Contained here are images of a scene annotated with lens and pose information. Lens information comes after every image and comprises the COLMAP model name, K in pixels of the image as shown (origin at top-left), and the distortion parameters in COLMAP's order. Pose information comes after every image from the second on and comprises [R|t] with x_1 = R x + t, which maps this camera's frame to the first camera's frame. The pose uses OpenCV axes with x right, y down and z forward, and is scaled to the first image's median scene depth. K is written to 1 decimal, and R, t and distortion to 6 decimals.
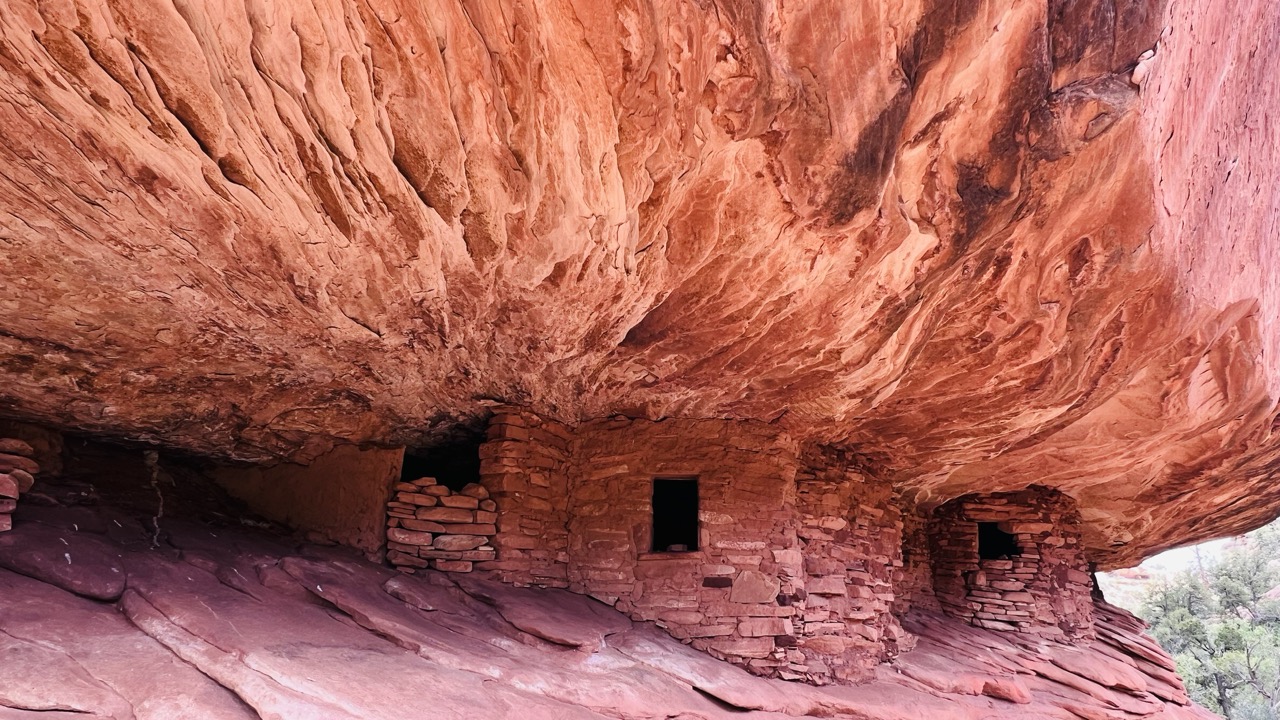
lens RADIAL K [[860.8, 0, 631.0], [0, 860.8, 367.6], [0, 0, 1]] dist [0.001717, 0.001076]
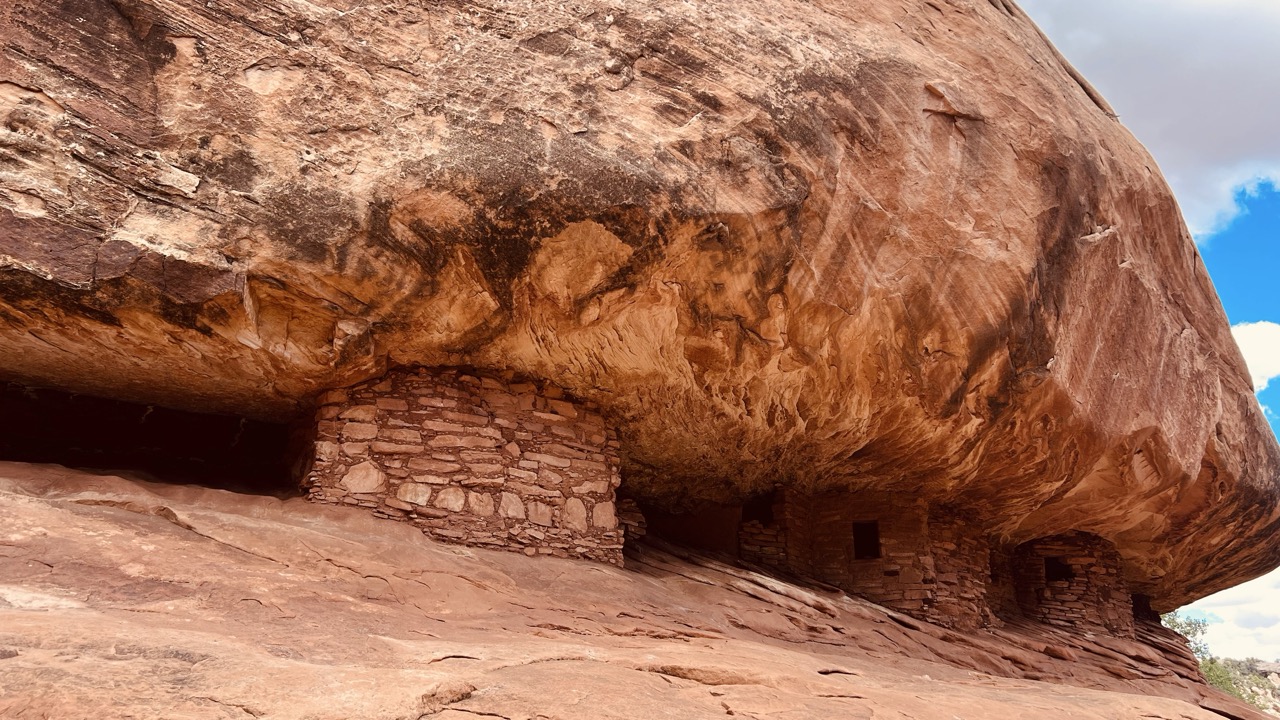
lens RADIAL K [[965.9, 0, 644.8], [0, 965.9, 357.9], [0, 0, 1]] dist [0.063273, -0.045300]
pose [[0.997931, -0.030739, -0.056463, -0.387946], [0.025667, 0.995748, -0.088466, -0.075600], [0.058943, 0.086834, 0.994478, -1.565472]]
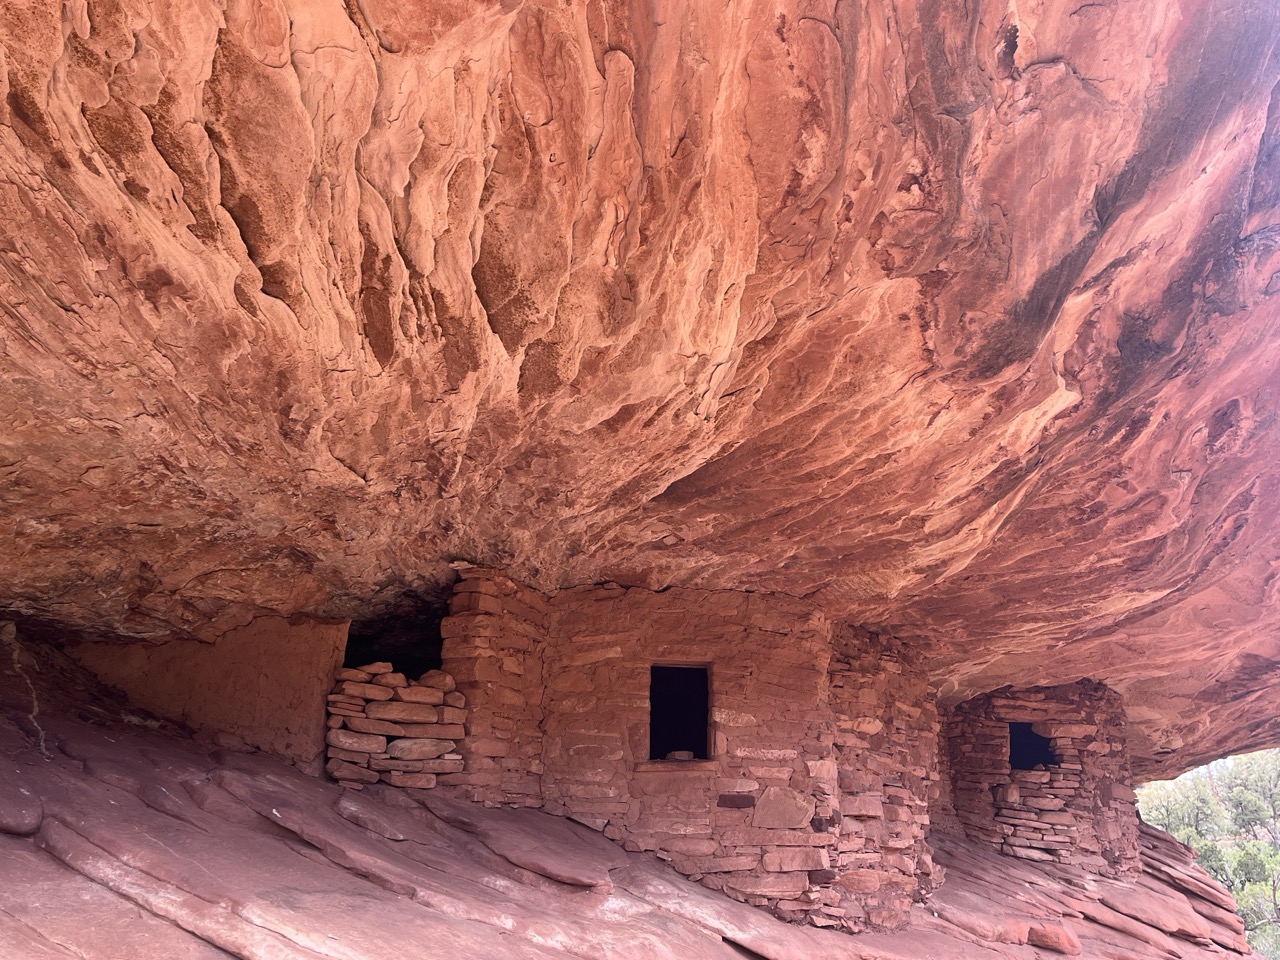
lens RADIAL K [[1161.3, 0, 629.3], [0, 1161.3, 480.0], [0, 0, 1]] dist [0.036939, 0.000000]
pose [[0.991762, 0.037978, 0.122338, -0.161758], [-0.036328, 0.999217, -0.015691, -0.026647], [-0.122838, 0.011118, 0.992364, -0.051926]]
